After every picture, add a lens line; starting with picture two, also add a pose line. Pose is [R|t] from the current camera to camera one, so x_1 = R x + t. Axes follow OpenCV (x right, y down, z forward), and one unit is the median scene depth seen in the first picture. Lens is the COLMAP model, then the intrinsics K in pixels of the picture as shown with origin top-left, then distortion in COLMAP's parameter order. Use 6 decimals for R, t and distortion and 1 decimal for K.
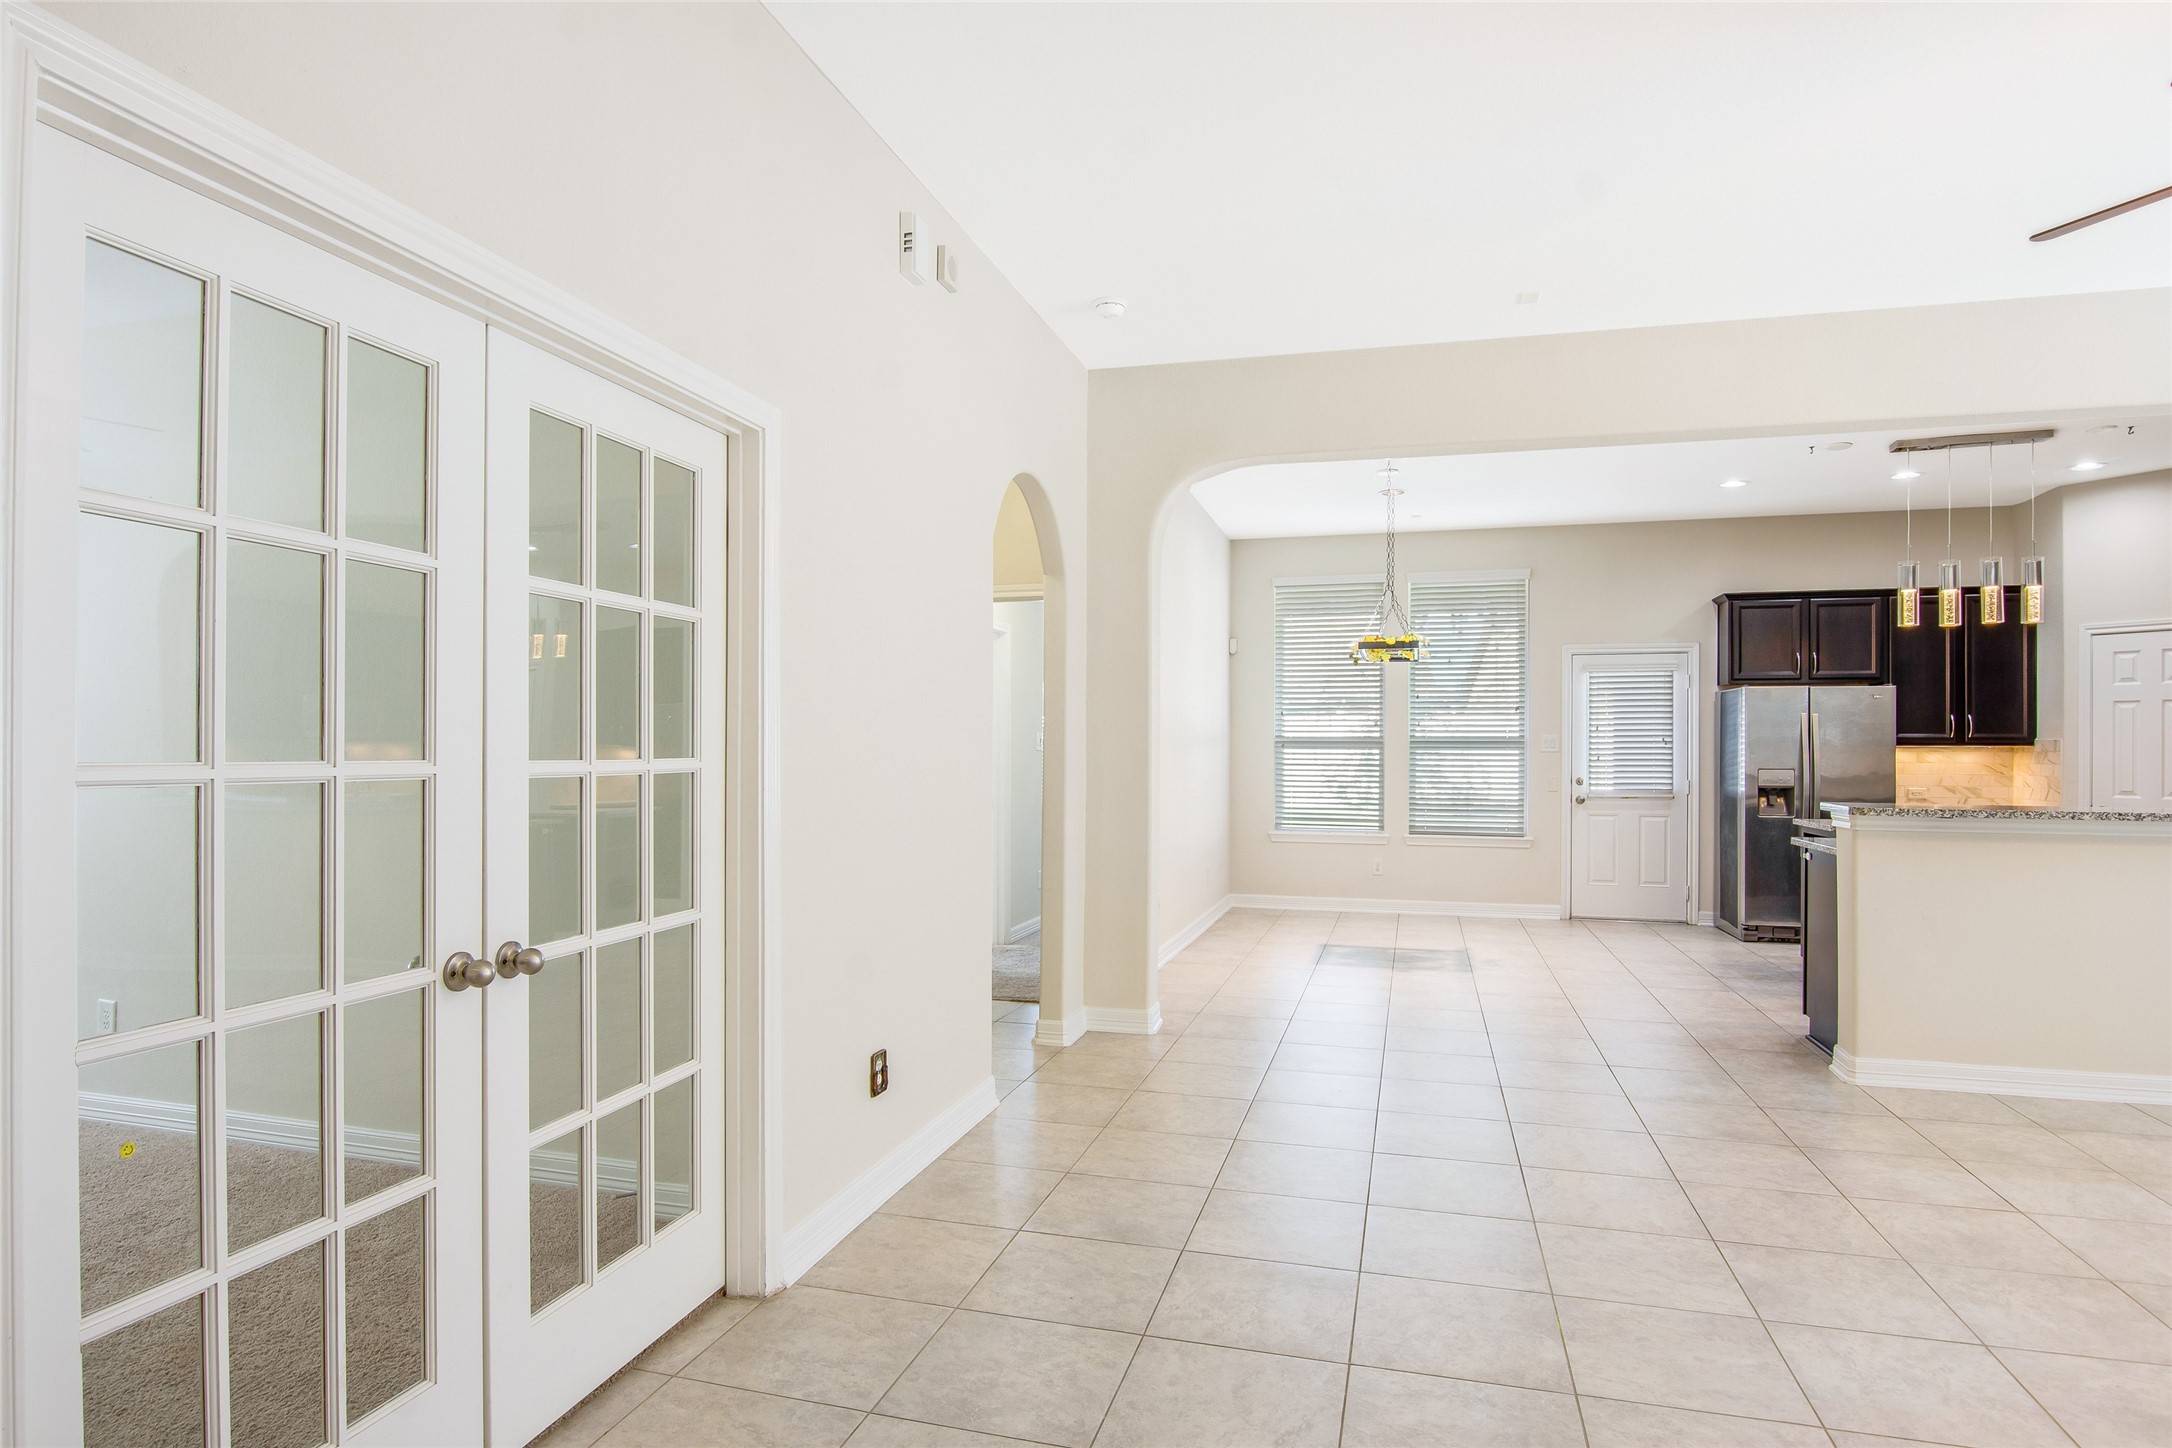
lens RADIAL K [[1150.8, 0, 1086.0], [0, 1150.8, 724.0], [0, 0, 1]] dist [-0.001303, -0.016951]
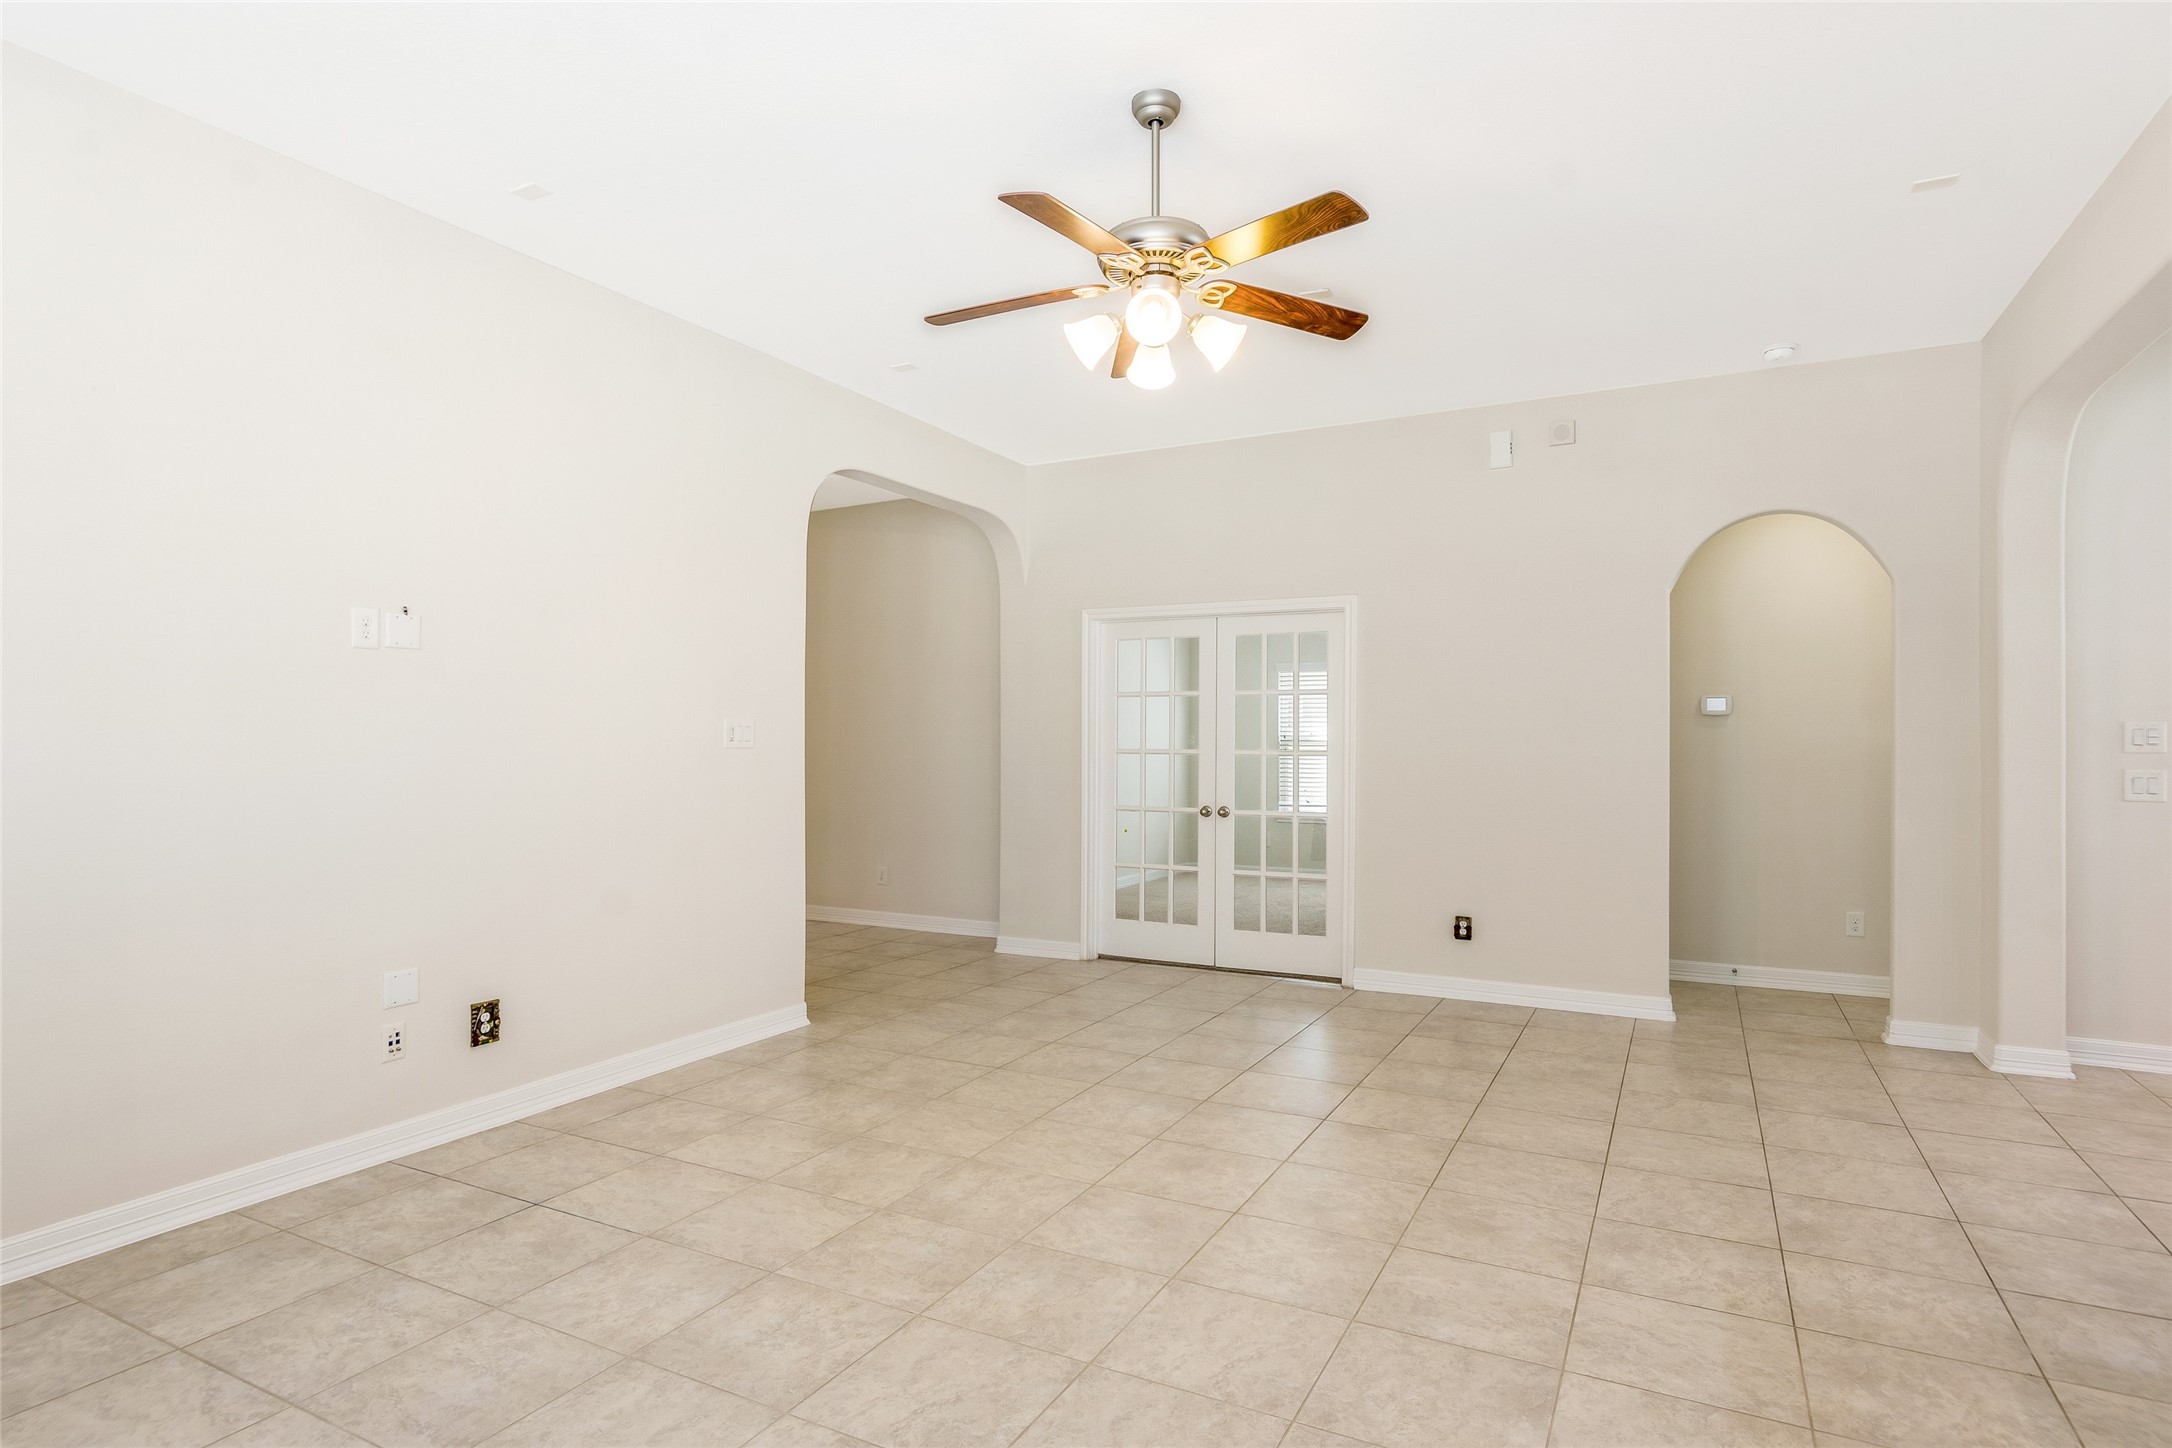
lens RADIAL K [[1150.8, 0, 1086.0], [0, 1150.8, 724.0], [0, 0, 1]] dist [-0.001303, -0.016951]
pose [[-0.193088, -0.018704, -0.981003, 2.295438], [0.015125, 0.999643, -0.022037, 0.020098], [0.981065, -0.019092, -0.192736, 1.046161]]
